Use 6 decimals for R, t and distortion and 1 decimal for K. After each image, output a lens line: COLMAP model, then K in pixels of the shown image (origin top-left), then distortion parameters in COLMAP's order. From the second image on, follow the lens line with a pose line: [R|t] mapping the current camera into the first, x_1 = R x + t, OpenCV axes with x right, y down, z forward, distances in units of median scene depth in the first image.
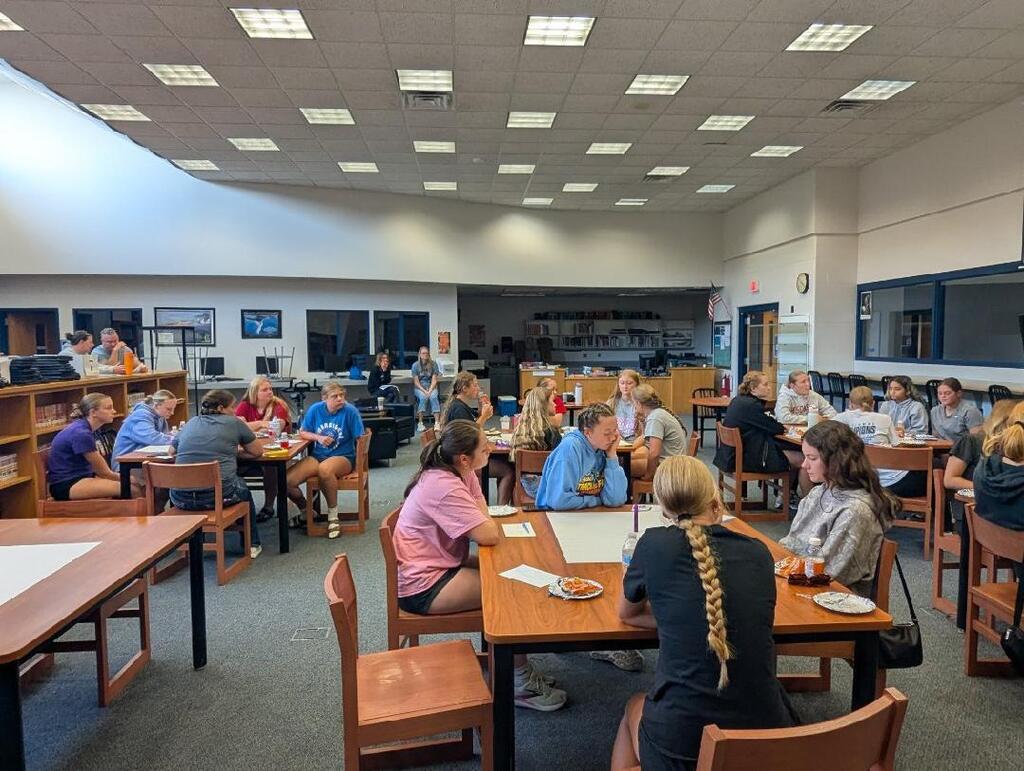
lens RADIAL K [[673.5, 0, 512.0], [0, 673.5, 385.5], [0, 0, 1]] dist [-0.002574, -0.000997]
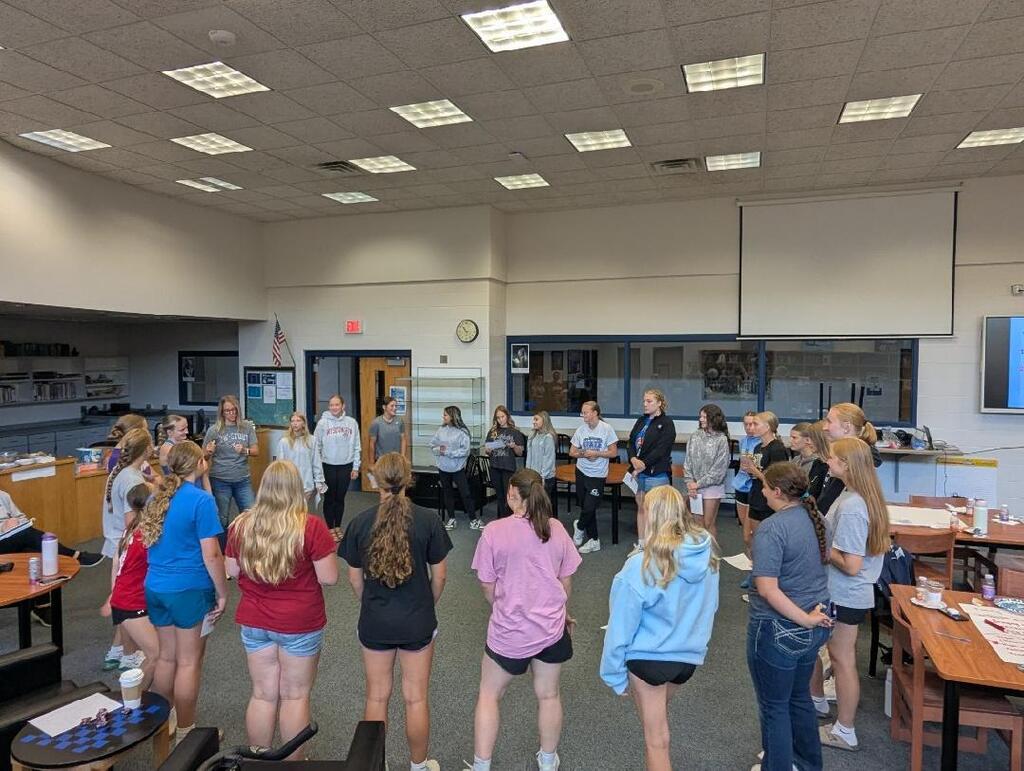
lens RADIAL K [[673.5, 0, 512.0], [0, 673.5, 385.5], [0, 0, 1]] dist [-0.002574, -0.000997]
pose [[0.422024, -0.032049, 0.906018, -0.290629], [0.060267, 0.998156, 0.007236, -0.071045], [-0.904579, 0.051549, 0.423177, 0.488675]]
